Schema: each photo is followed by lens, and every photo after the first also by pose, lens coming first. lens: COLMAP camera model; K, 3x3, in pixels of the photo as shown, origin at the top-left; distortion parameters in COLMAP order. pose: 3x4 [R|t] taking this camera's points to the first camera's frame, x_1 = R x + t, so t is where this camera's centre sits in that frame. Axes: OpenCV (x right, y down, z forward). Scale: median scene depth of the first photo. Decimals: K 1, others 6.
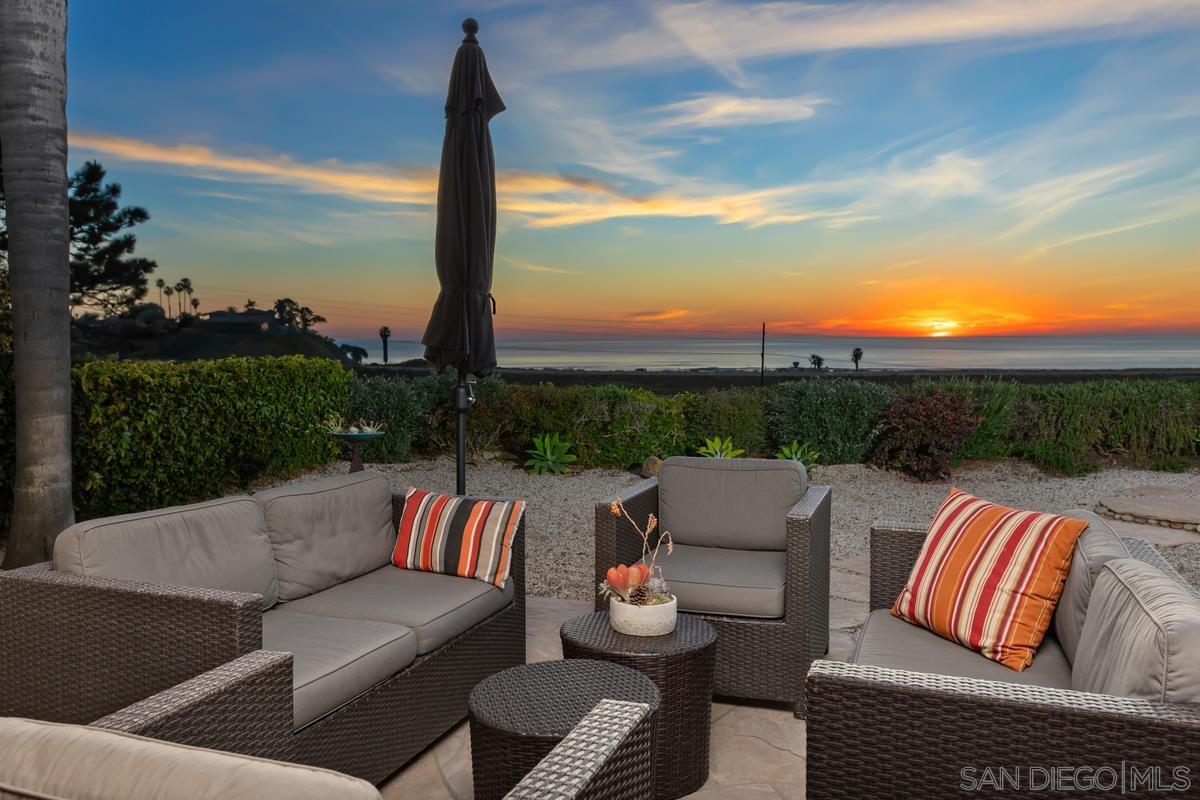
lens RADIAL K [[918.1, 0, 598.0], [0, 918.1, 399.7], [0, 0, 1]] dist [0.008872, 0.005474]
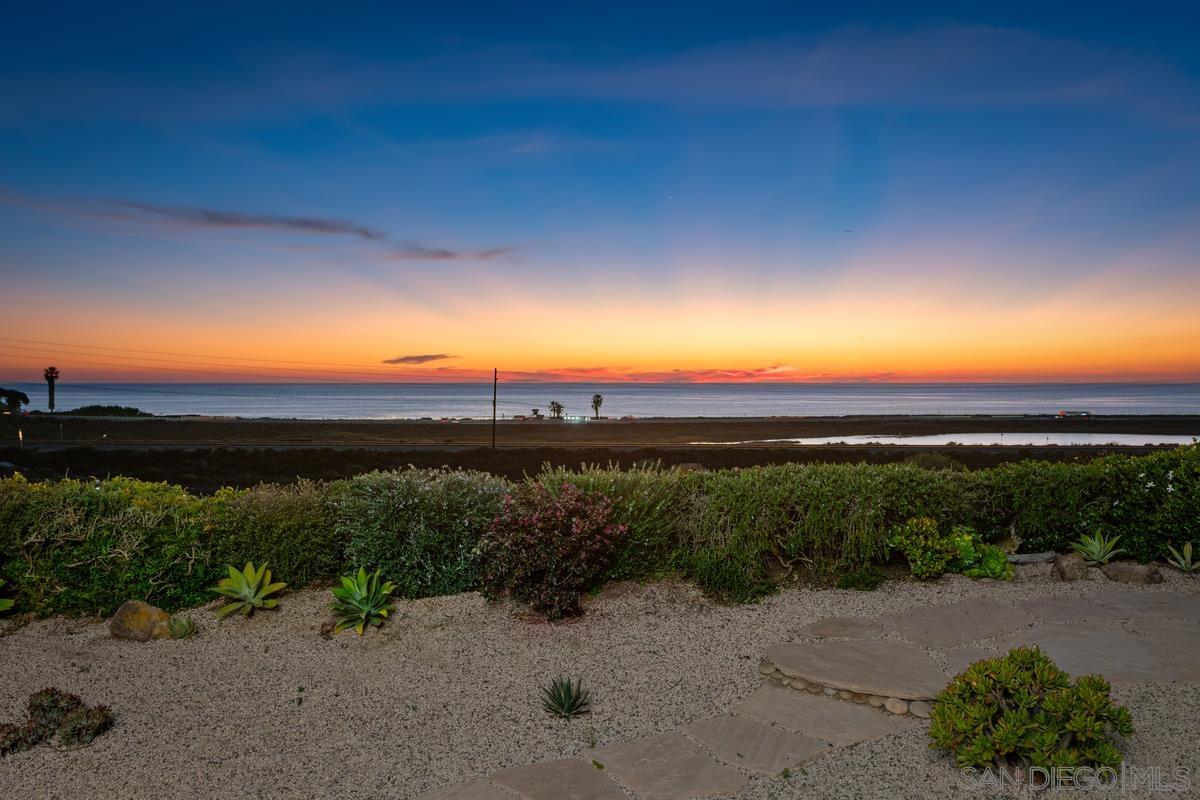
lens RADIAL K [[968.1, 0, 601.7], [0, 968.1, 401.8], [0, 0, 1]] dist [0.026180, 0.000114]
pose [[0.963875, 0.000341, 0.266356, 0.206562], [0.011936, 0.998939, -0.044472, -0.044070], [-0.266088, 0.046045, 0.962848, 0.286073]]
